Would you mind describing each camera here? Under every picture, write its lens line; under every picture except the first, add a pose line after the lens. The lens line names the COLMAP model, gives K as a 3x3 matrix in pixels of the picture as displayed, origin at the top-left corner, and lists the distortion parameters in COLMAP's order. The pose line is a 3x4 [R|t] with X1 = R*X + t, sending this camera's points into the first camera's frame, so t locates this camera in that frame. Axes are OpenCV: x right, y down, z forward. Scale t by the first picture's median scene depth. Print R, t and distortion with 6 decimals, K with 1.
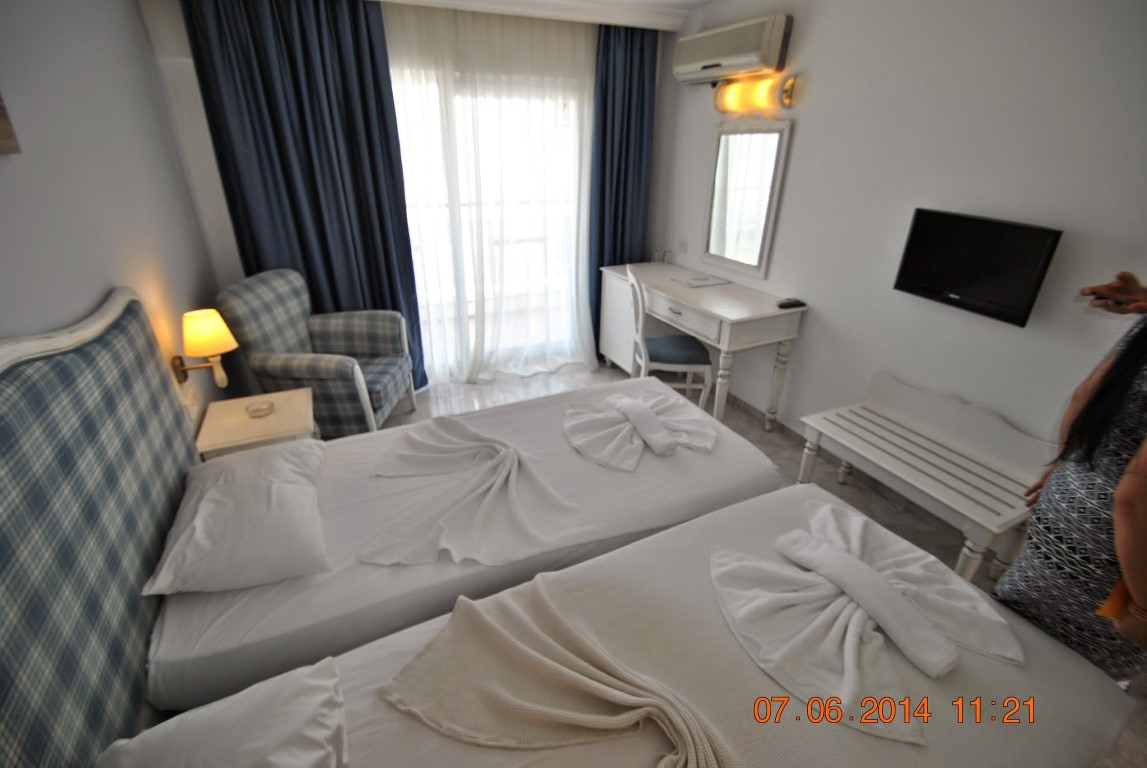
lens RADIAL K [[503.3, 0, 562.9], [0, 503.3, 384.7], [0, 0, 1]] dist [0.001536, -0.000028]
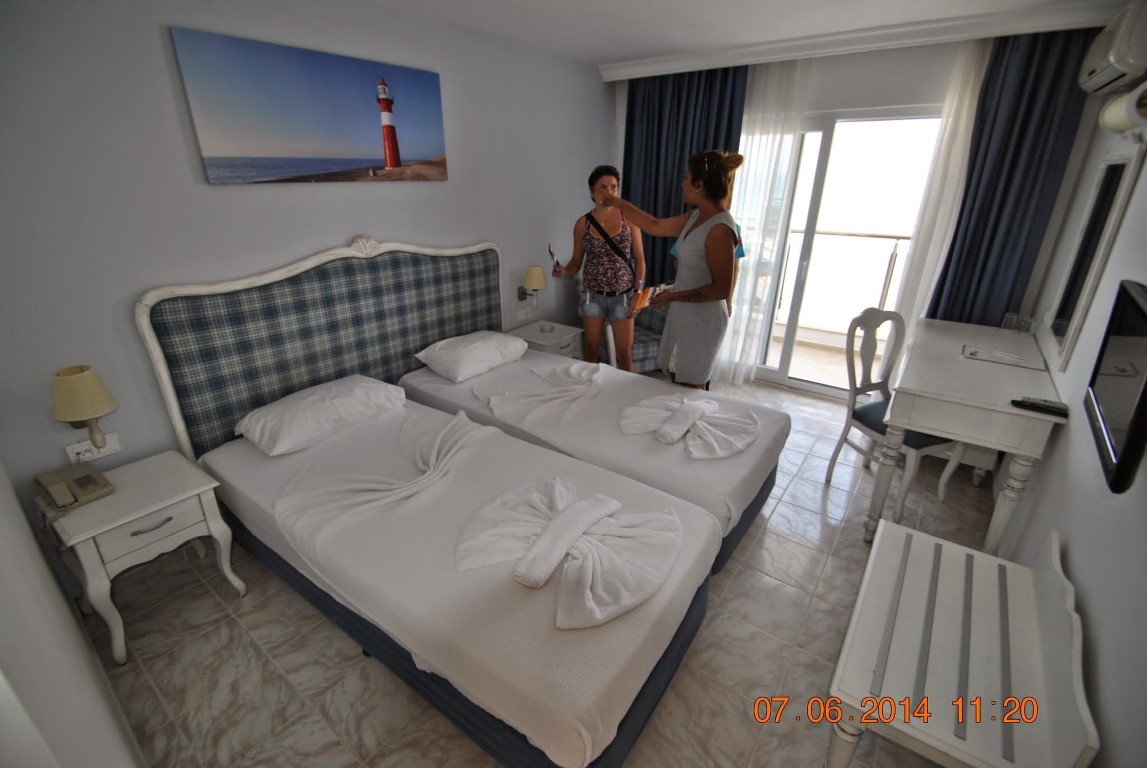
lens RADIAL K [[503.3, 0, 562.9], [0, 503.3, 384.7], [0, 0, 1]] dist [0.001536, -0.000028]
pose [[0.459147, 0.330276, -0.824683, 0.630903], [-0.384434, 0.910766, 0.150716, -0.040419], [0.800871, 0.247835, 0.545145, 0.111206]]
